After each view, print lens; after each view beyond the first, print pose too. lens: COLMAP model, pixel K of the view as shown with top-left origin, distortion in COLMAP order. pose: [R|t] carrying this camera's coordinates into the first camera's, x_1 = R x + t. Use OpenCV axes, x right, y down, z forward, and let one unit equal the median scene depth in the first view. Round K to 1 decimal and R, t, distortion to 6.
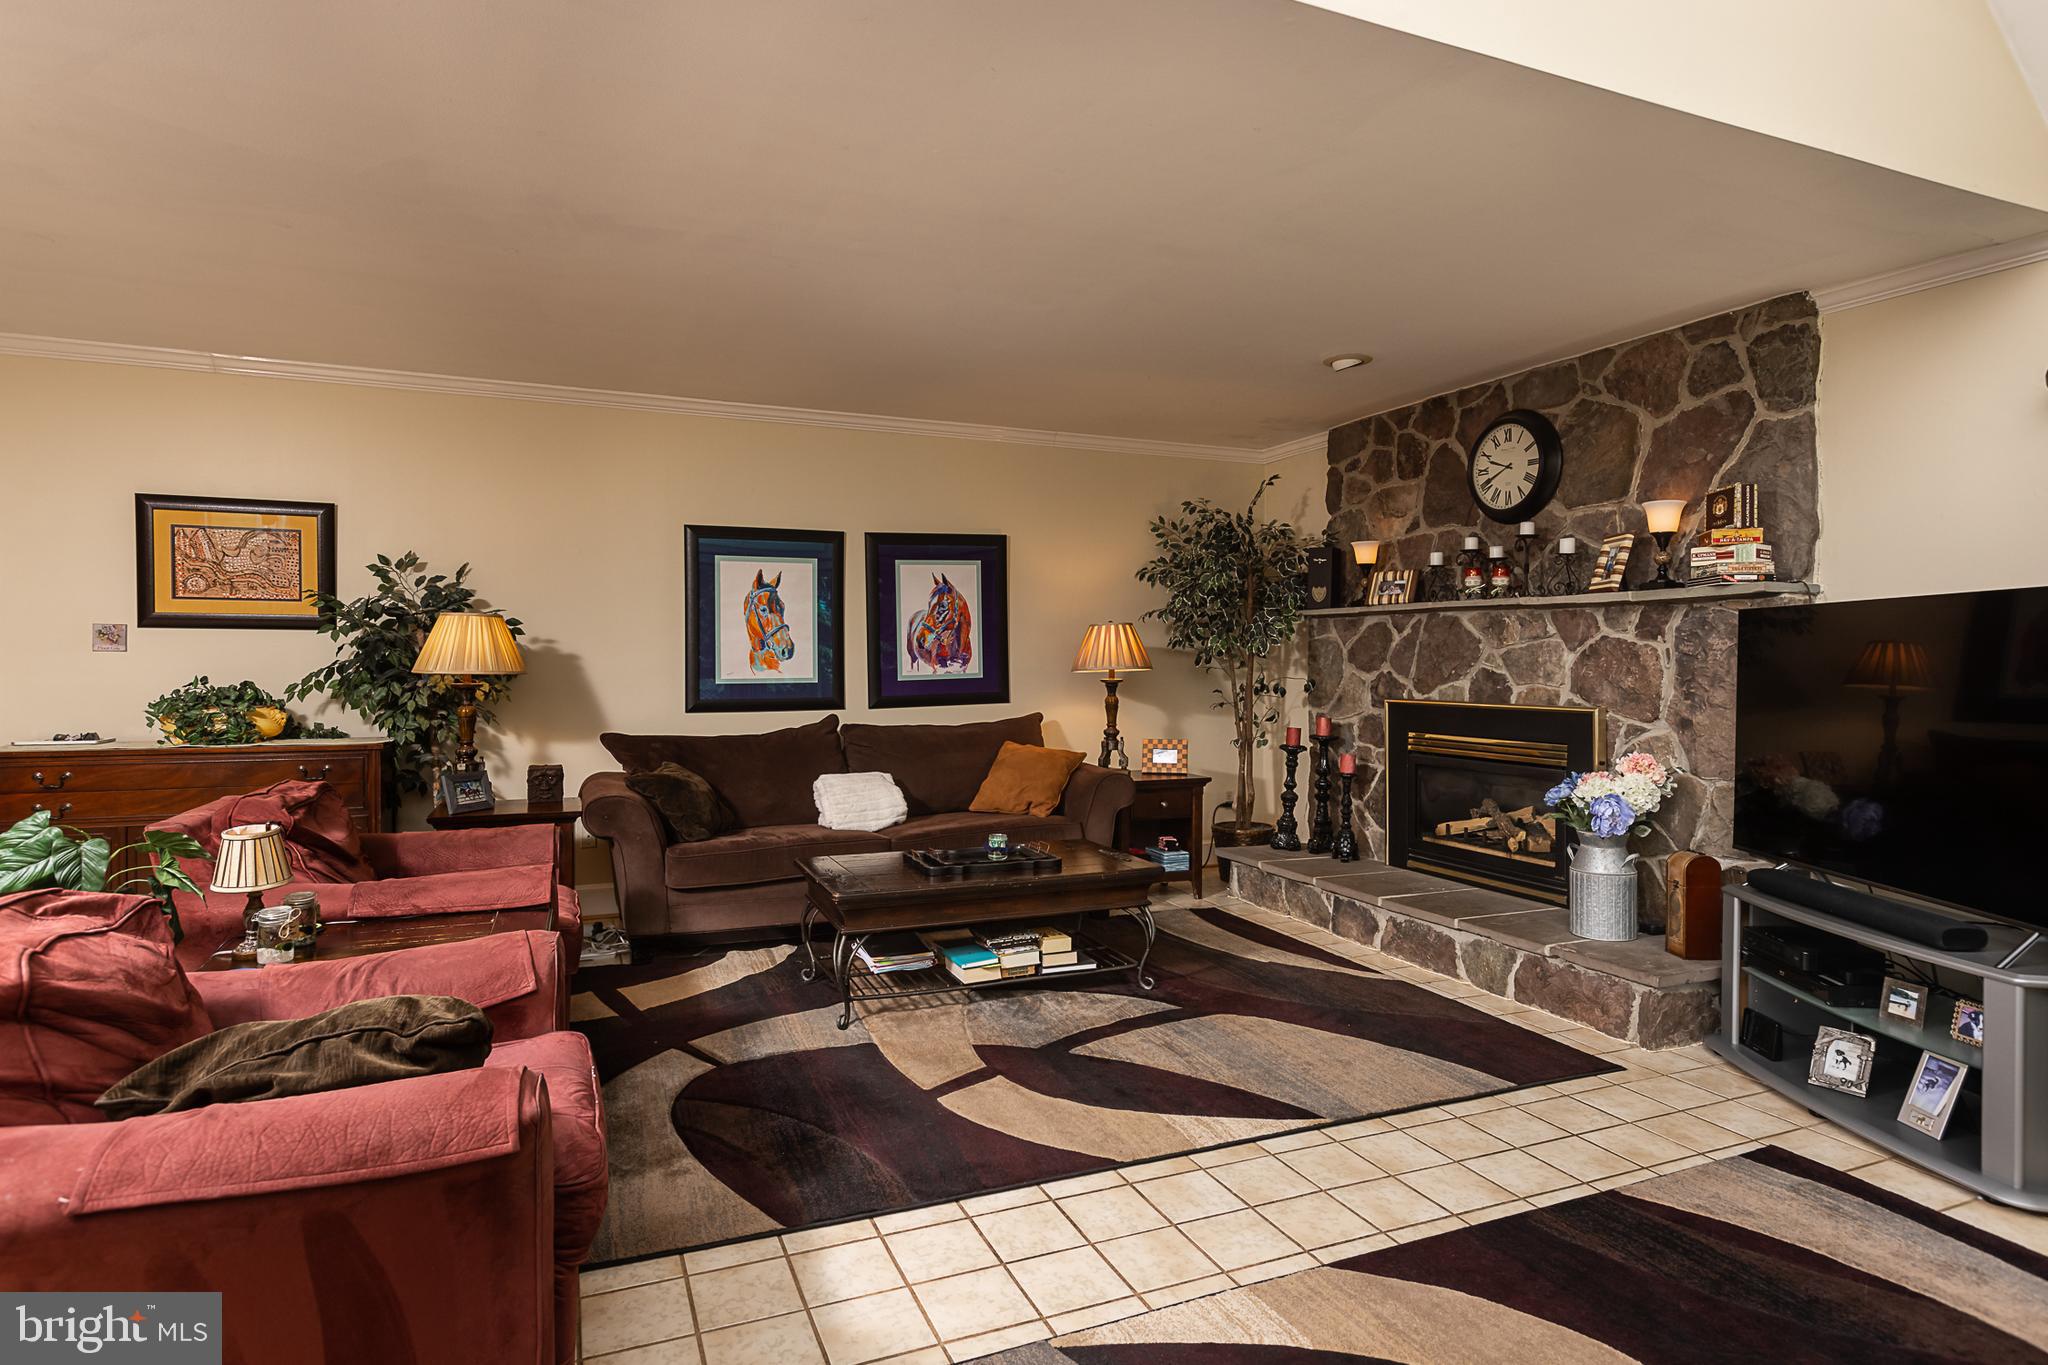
lens RADIAL K [[1092.5, 0, 1024.0], [0, 1092.5, 682.5], [0, 0, 1]] dist [0.002506, 0.000407]
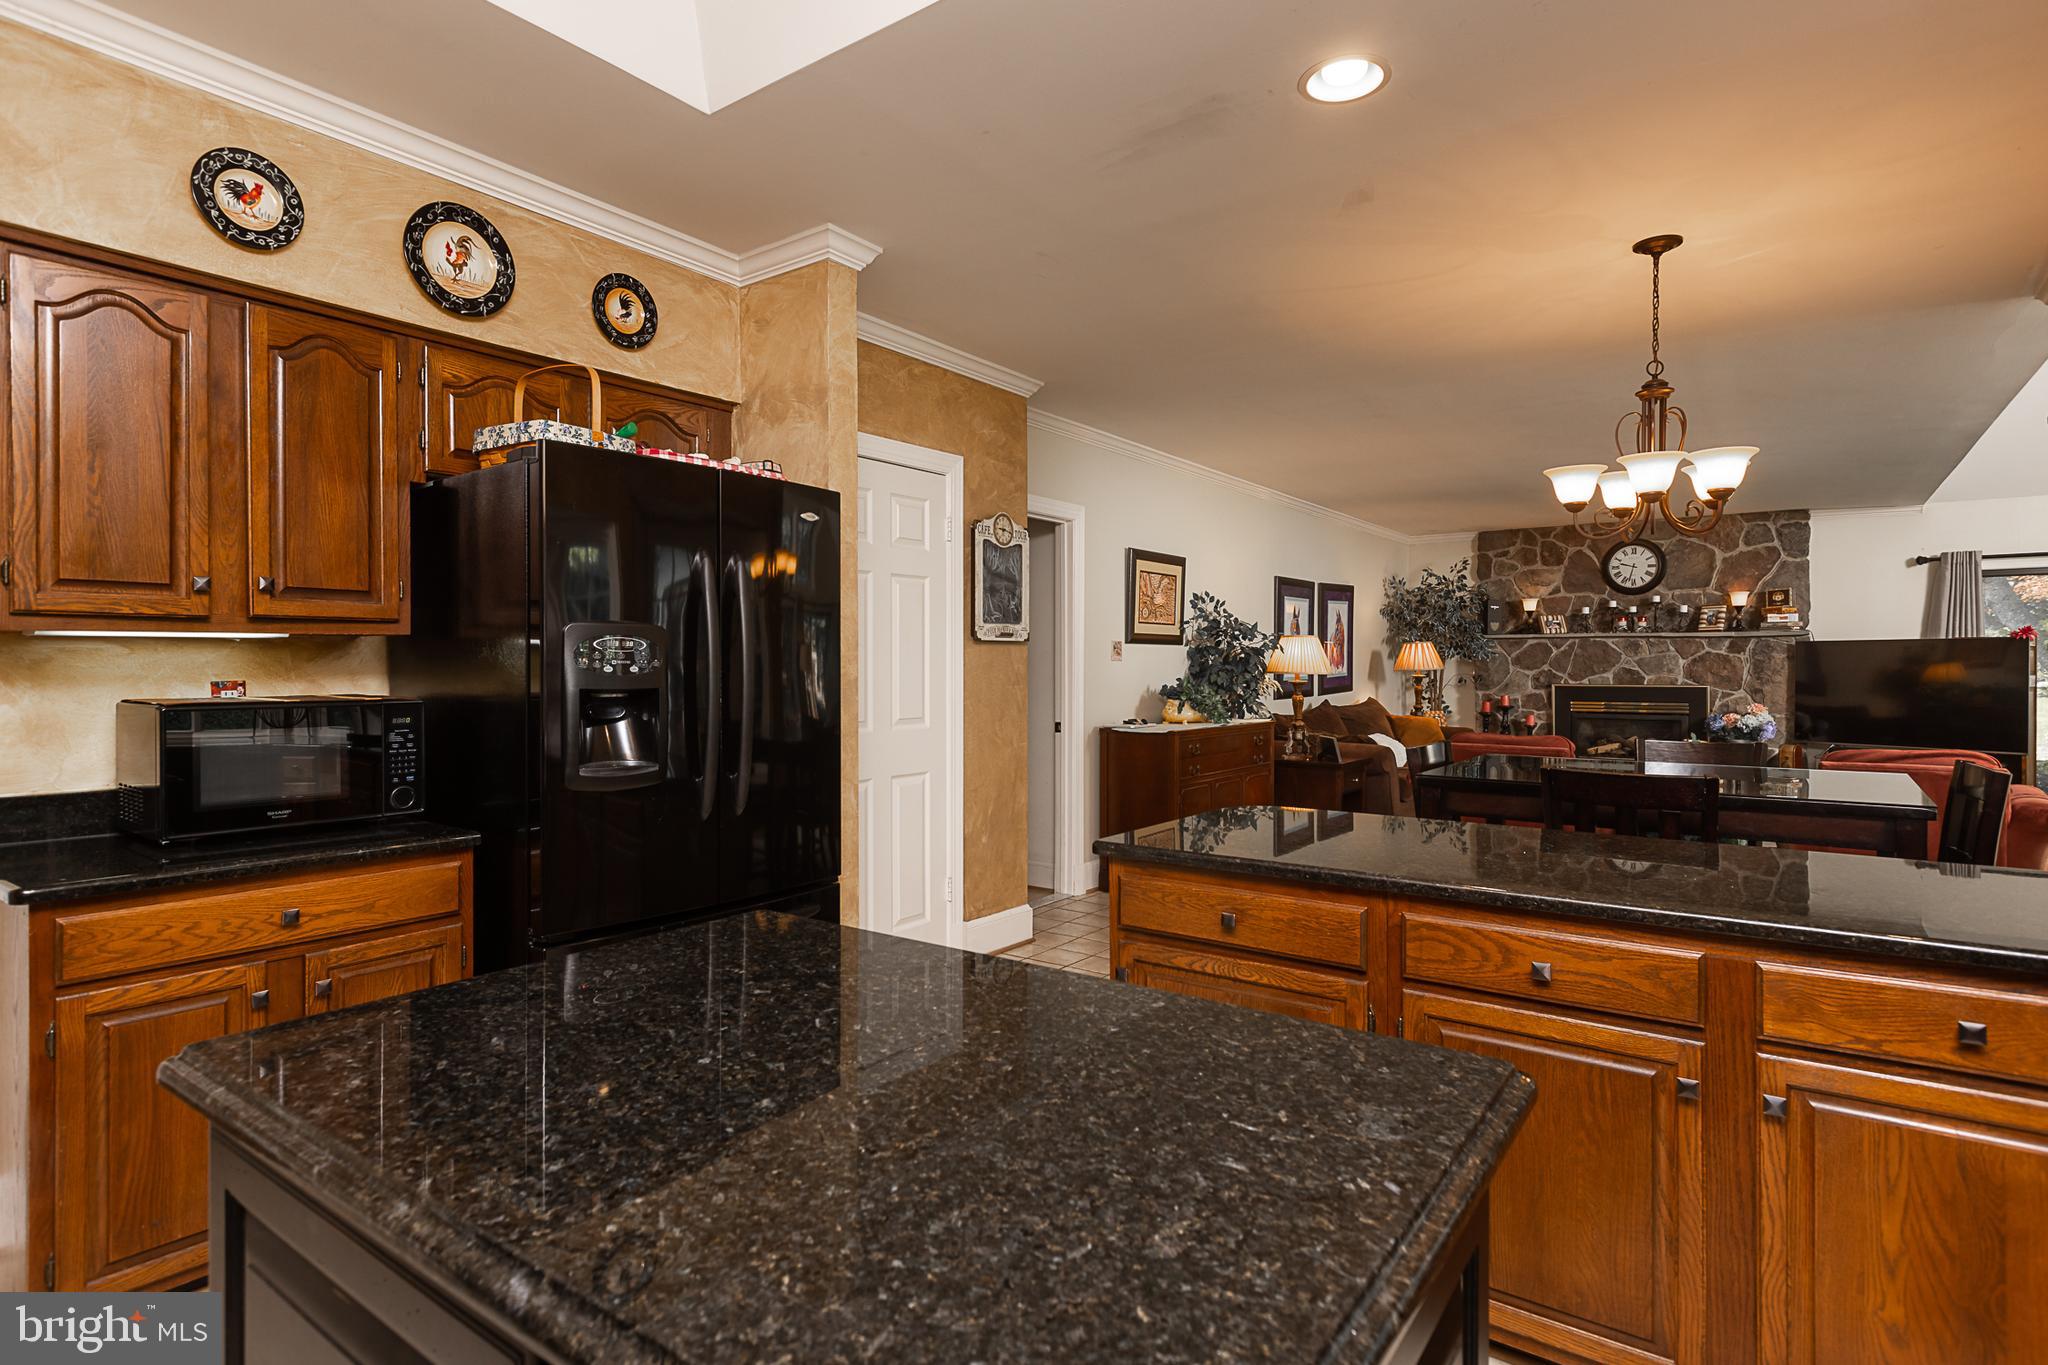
lens RADIAL K [[1043.7, 0, 1018.4], [0, 1043.7, 674.1], [0, 0, 1]] dist [0.002547, 0.000260]
pose [[0.859346, -0.009248, 0.511310, -1.563219], [0.015007, 0.999862, -0.007138, -0.003746], [-0.511174, 0.013808, 0.859366, -0.068149]]
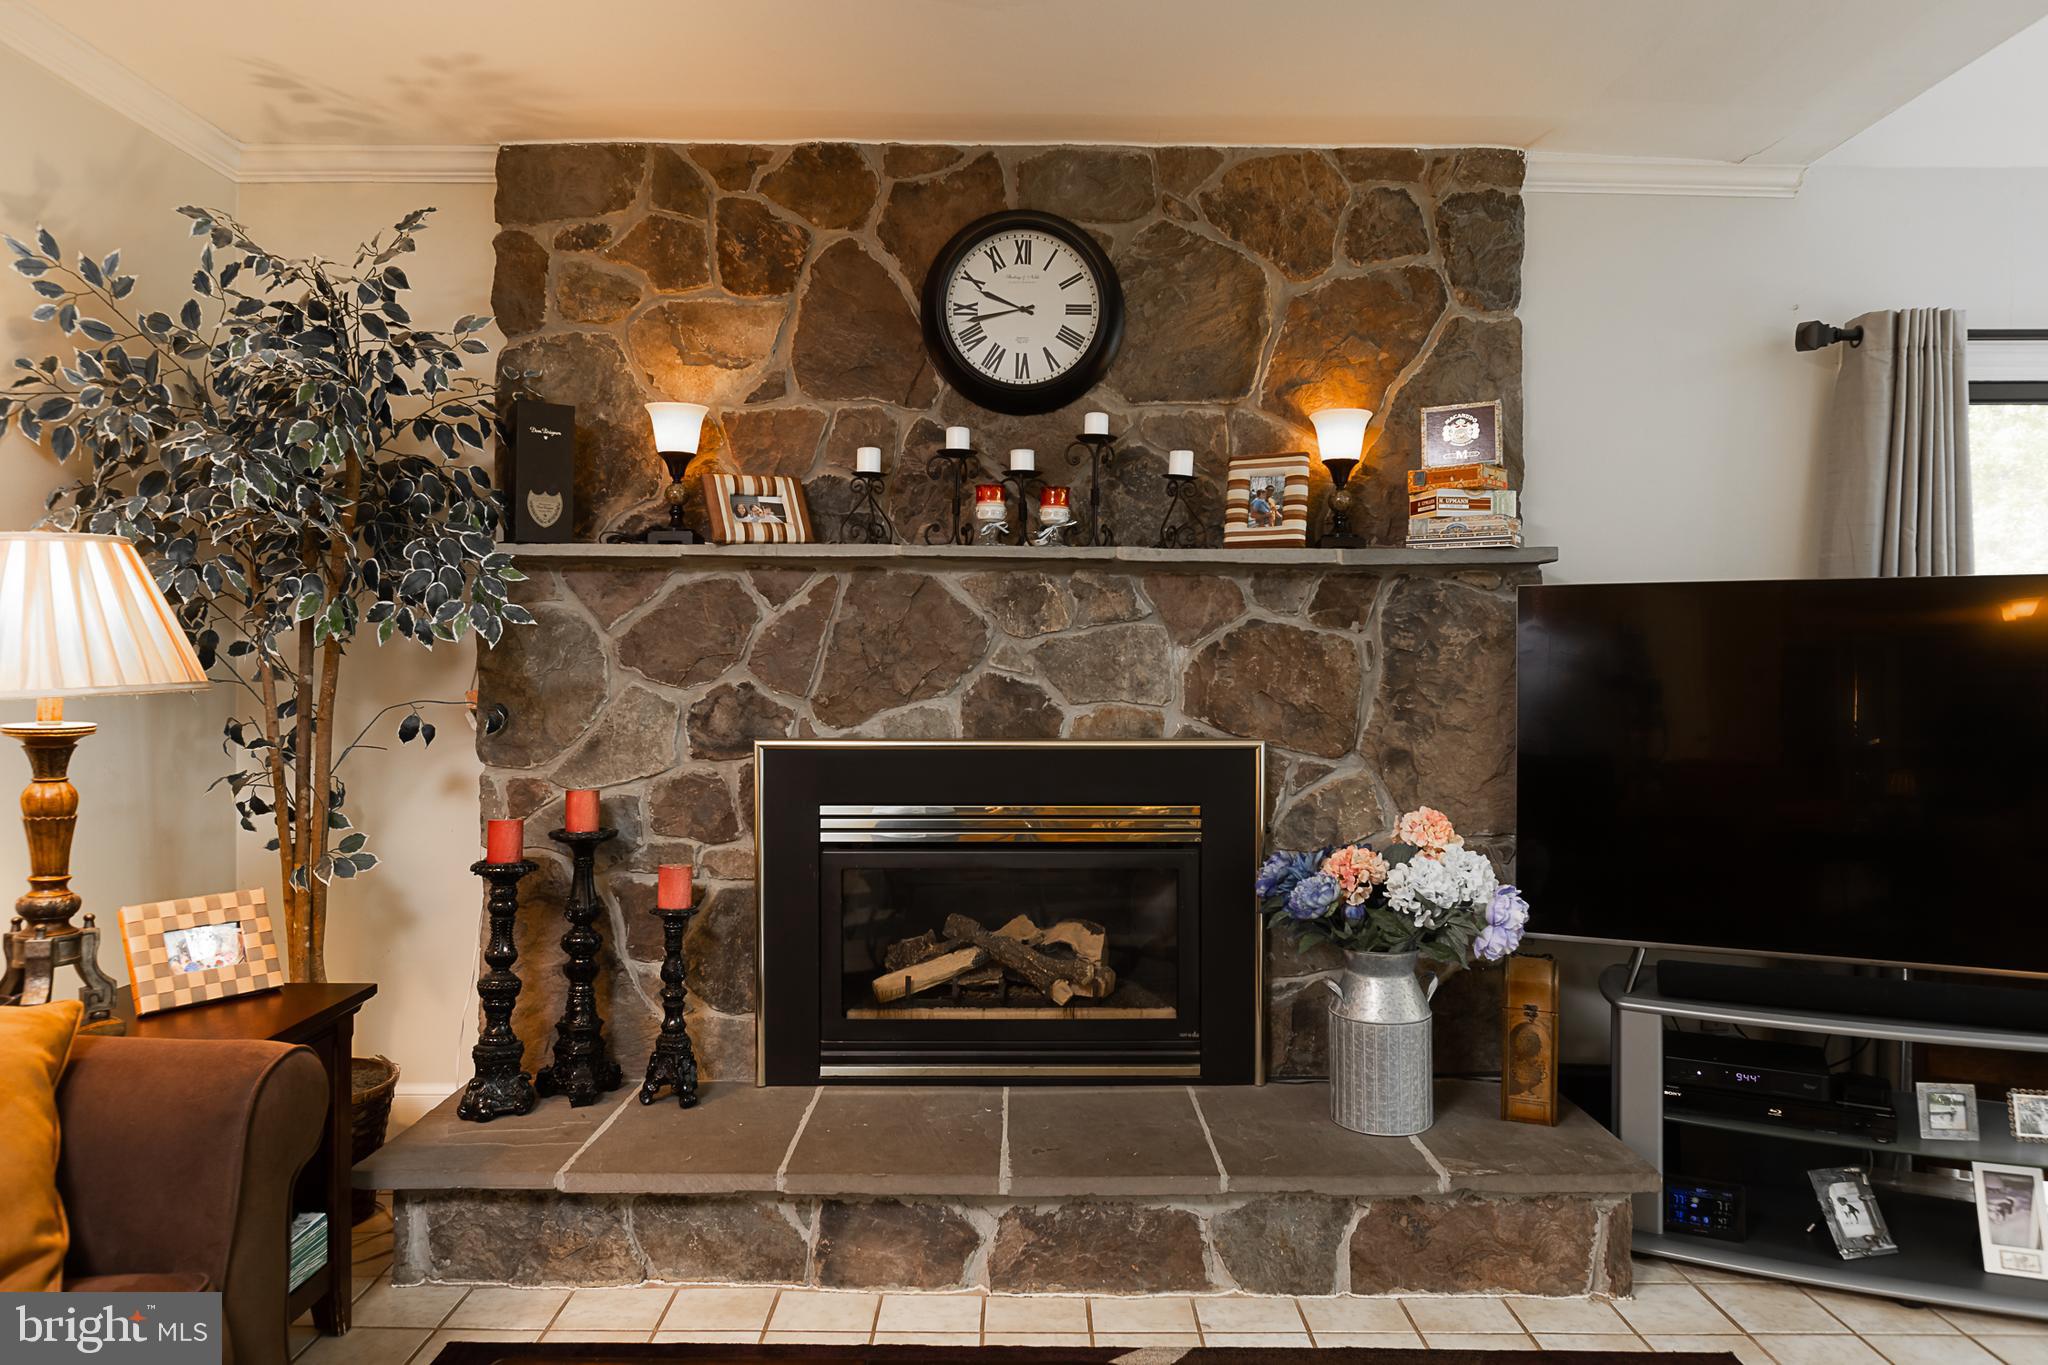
lens RADIAL K [[1335.7, 0, 1022.9], [0, 1335.7, 675.0], [0, 0, 1]] dist [0.001828, -0.001165]
pose [[0.390717, -0.012685, 0.920423, -0.186489], [0.018903, 0.999805, 0.005755, -0.017344], [-0.920317, 0.015150, 0.390881, 0.767812]]
